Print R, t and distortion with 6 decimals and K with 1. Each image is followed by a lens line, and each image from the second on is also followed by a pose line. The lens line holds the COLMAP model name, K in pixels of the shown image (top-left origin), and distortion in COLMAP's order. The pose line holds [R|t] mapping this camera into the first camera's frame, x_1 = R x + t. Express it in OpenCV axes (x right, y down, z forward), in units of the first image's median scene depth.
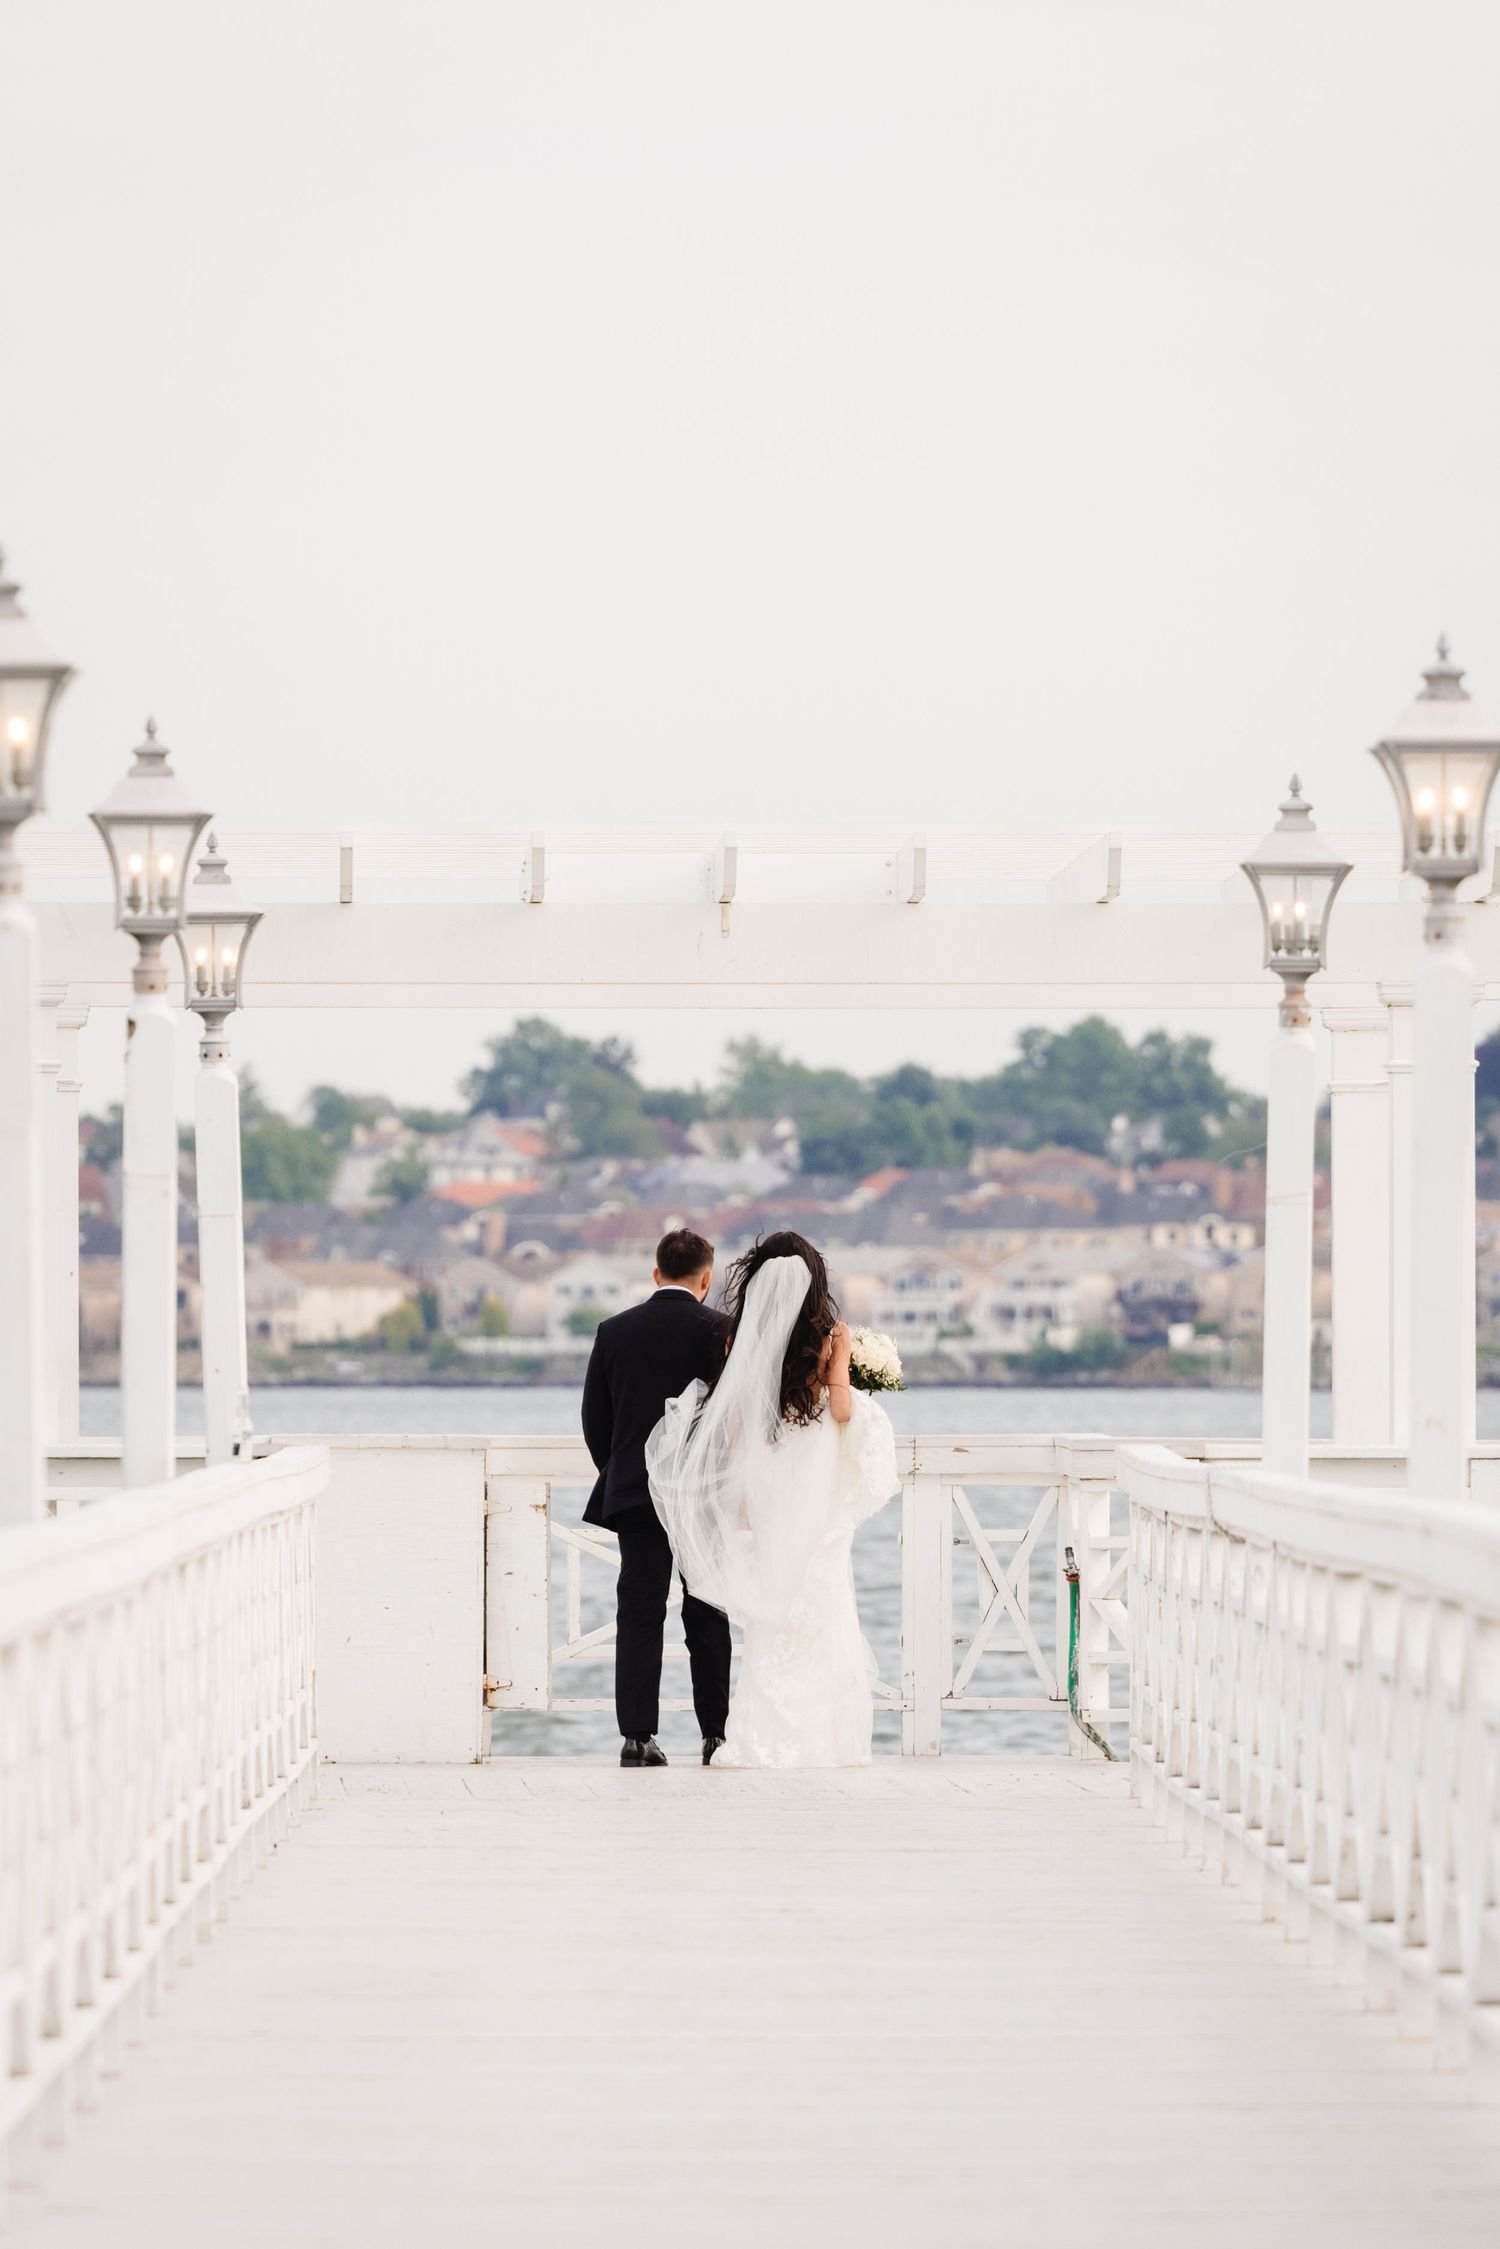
lens RADIAL K [[13345.1, 0, 750.0], [0, 13345.1, 1124.5], [0, 0, 1]] dist [-0.098004, -3.751092]
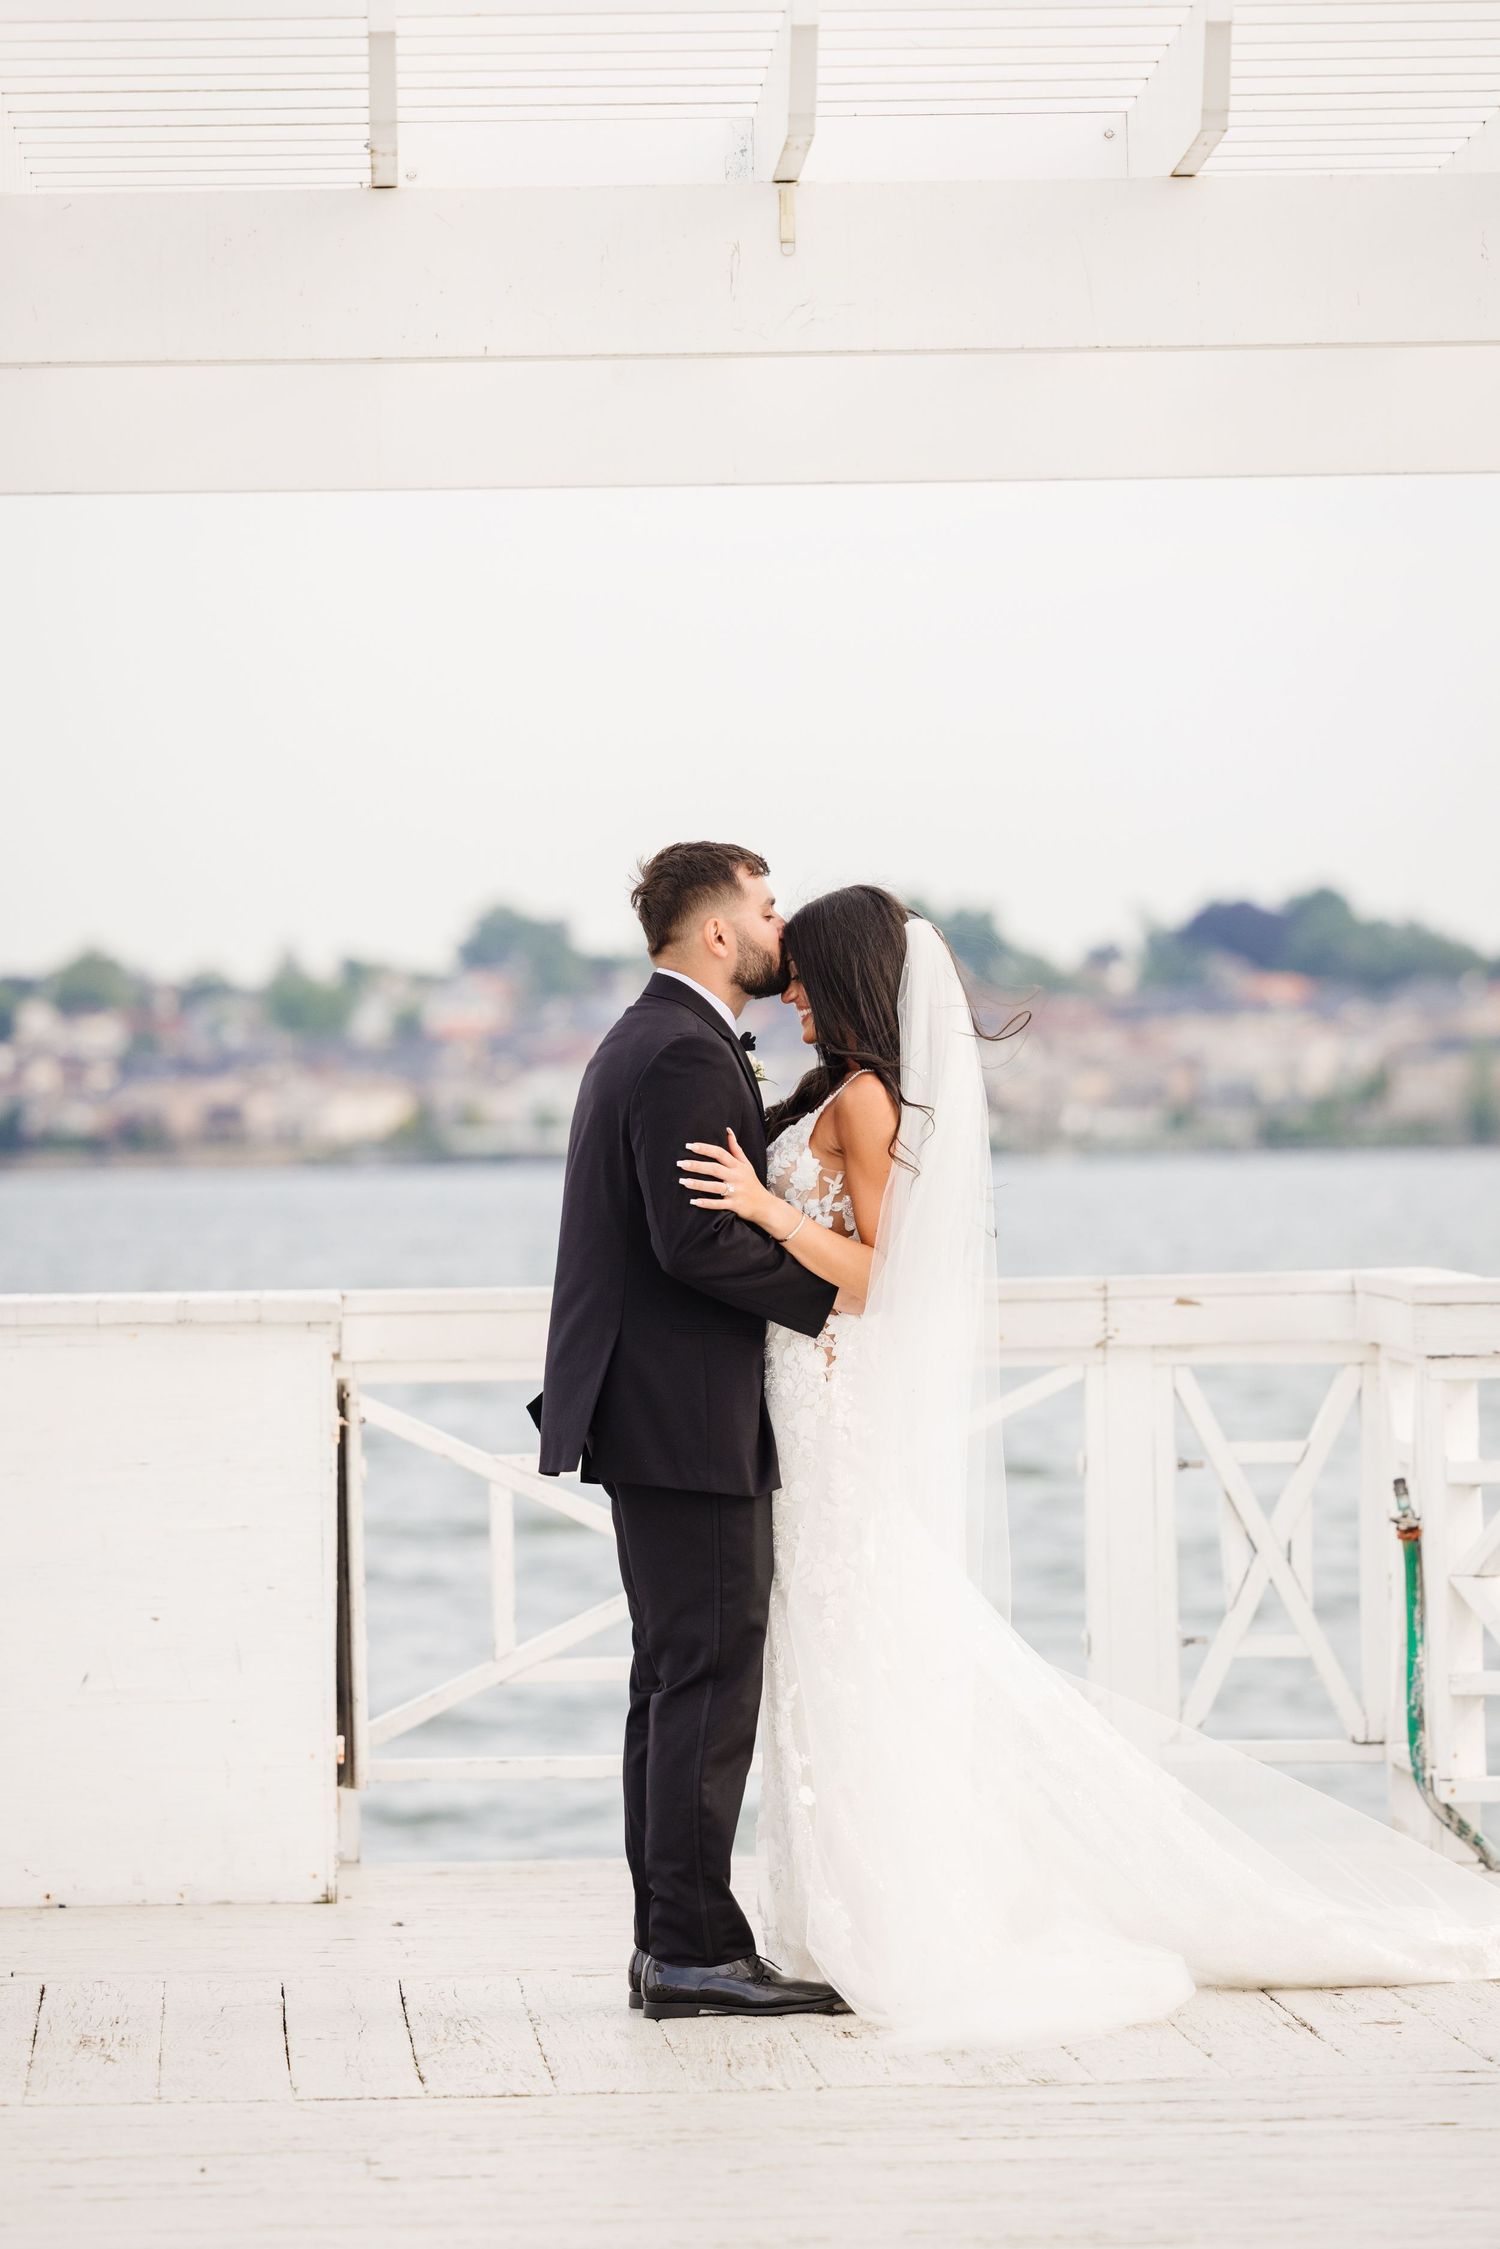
lens RADIAL K [[7942.3, 0, 750.0], [0, 7942.3, 1124.5], [0, 0, 1]] dist [-0.013187, -1.417377]
pose [[0.999739, -0.018395, 0.013575, -0.007005], [0.018185, 0.999716, 0.015392, 0.011450], [-0.013854, -0.015141, 0.999789, 0.666175]]
